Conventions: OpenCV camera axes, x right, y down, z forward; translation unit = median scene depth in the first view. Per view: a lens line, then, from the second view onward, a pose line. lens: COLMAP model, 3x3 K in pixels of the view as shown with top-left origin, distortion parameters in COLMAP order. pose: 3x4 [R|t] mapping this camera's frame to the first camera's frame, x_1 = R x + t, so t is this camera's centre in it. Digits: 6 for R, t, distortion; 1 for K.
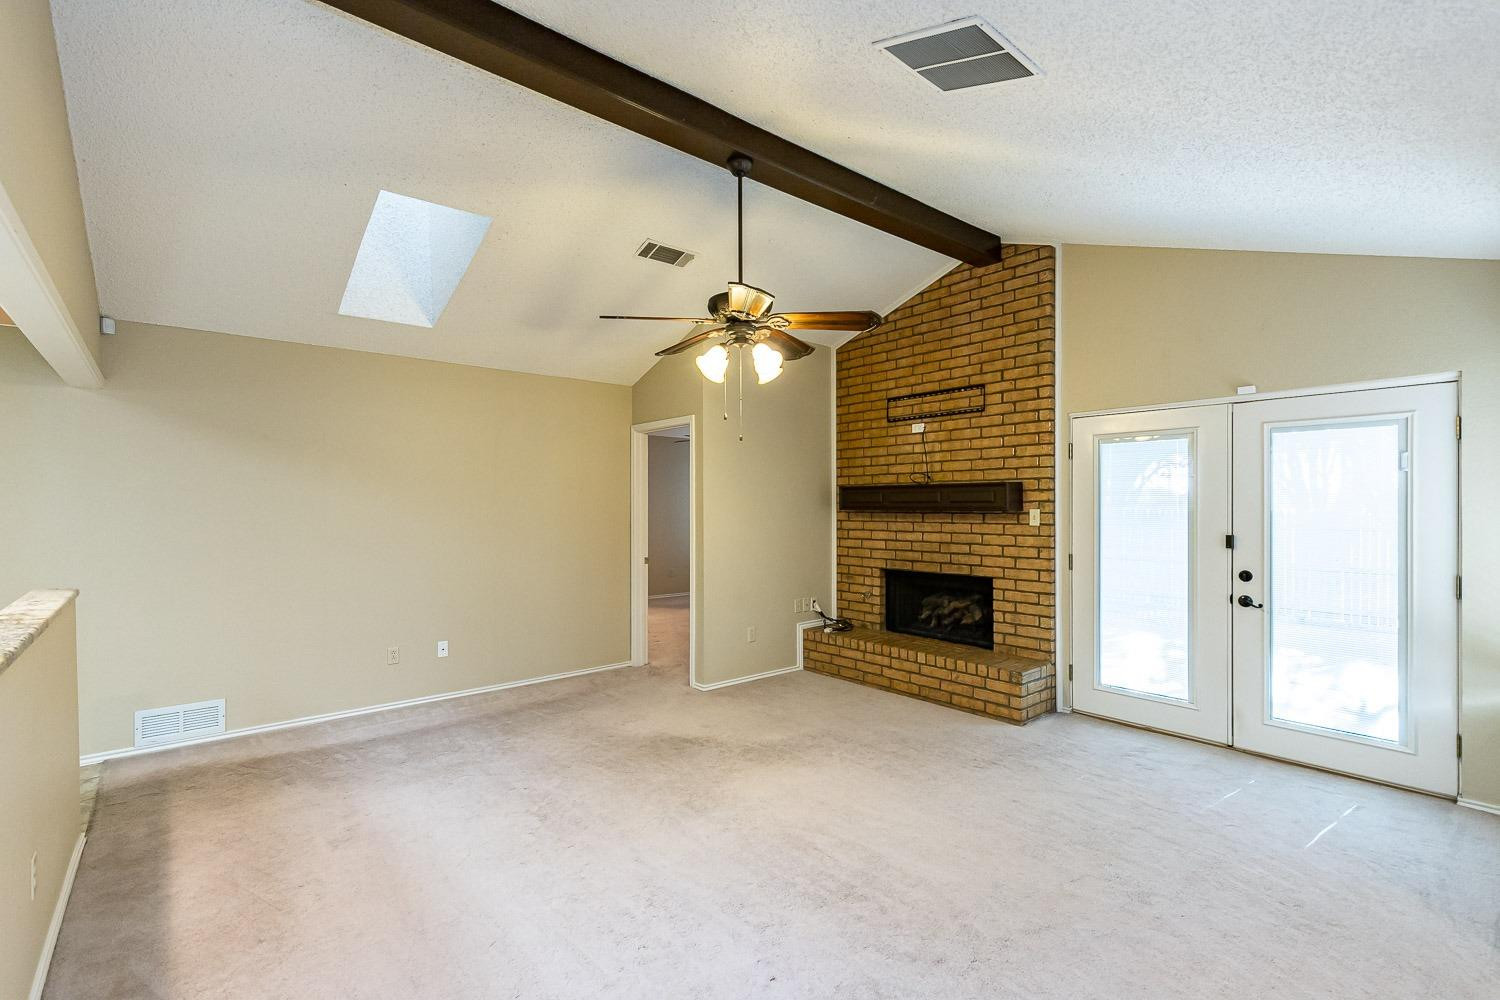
lens RADIAL K [[712.2, 0, 750.0], [0, 712.2, 500.0], [0, 0, 1]] dist [-0.021361, 0.000856]
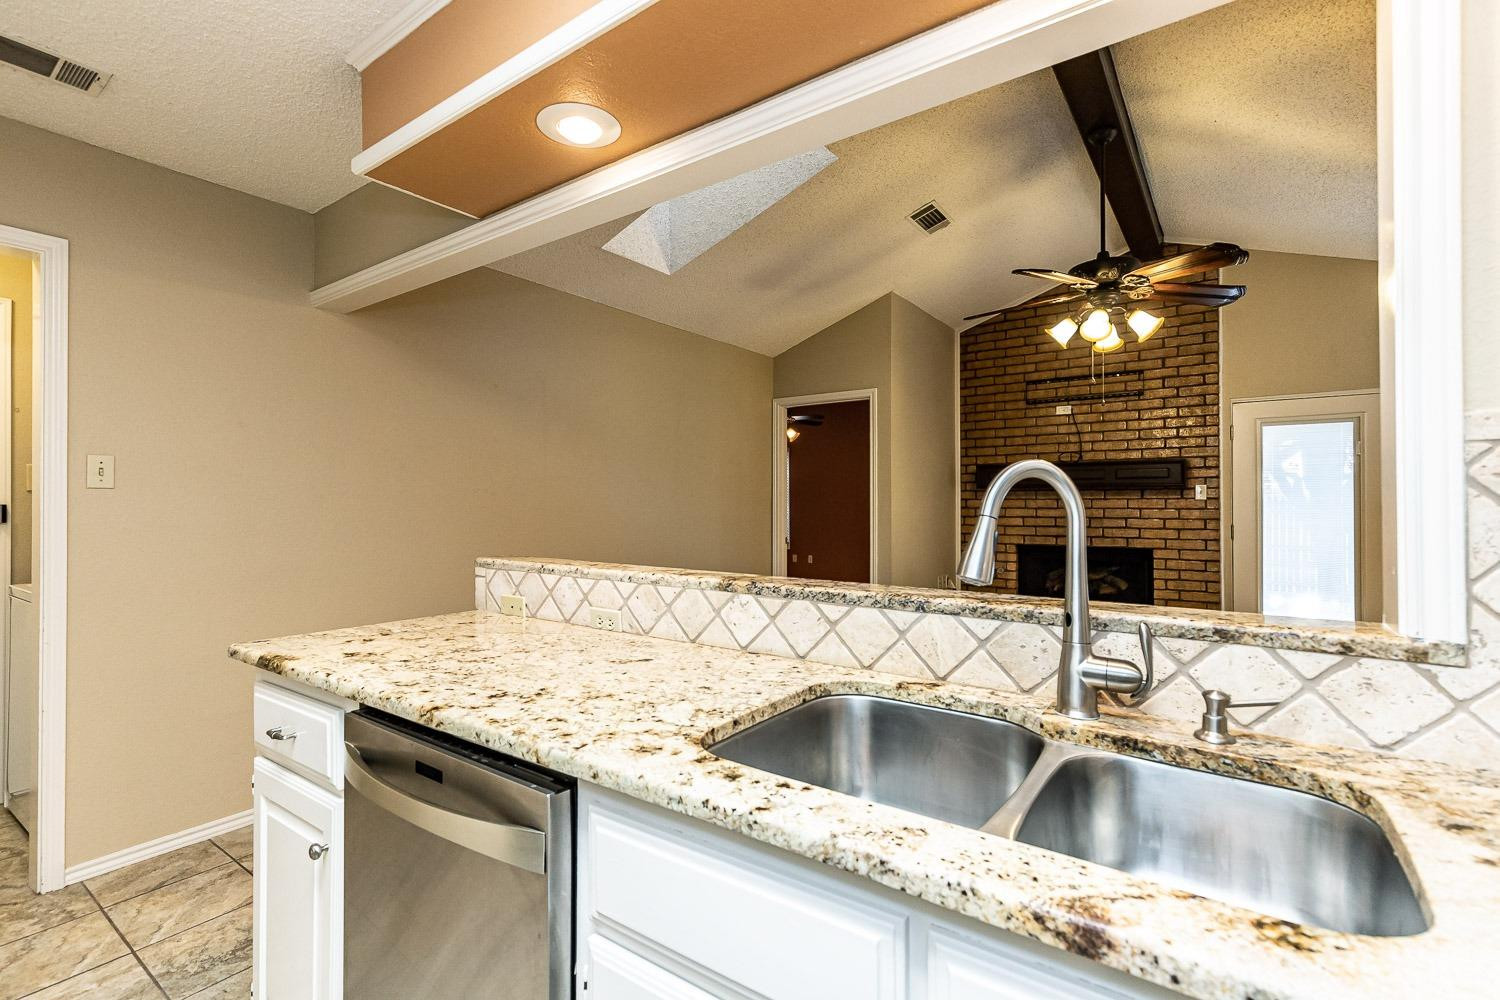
lens RADIAL K [[712.2, 0, 750.0], [0, 712.2, 500.0], [0, 0, 1]] dist [-0.021361, 0.000856]
pose [[0.972212, 0.002899, 0.234082, -0.495937], [-0.003612, 0.999990, 0.002620, 0.033531], [-0.234072, -0.003392, 0.972213, 0.091369]]
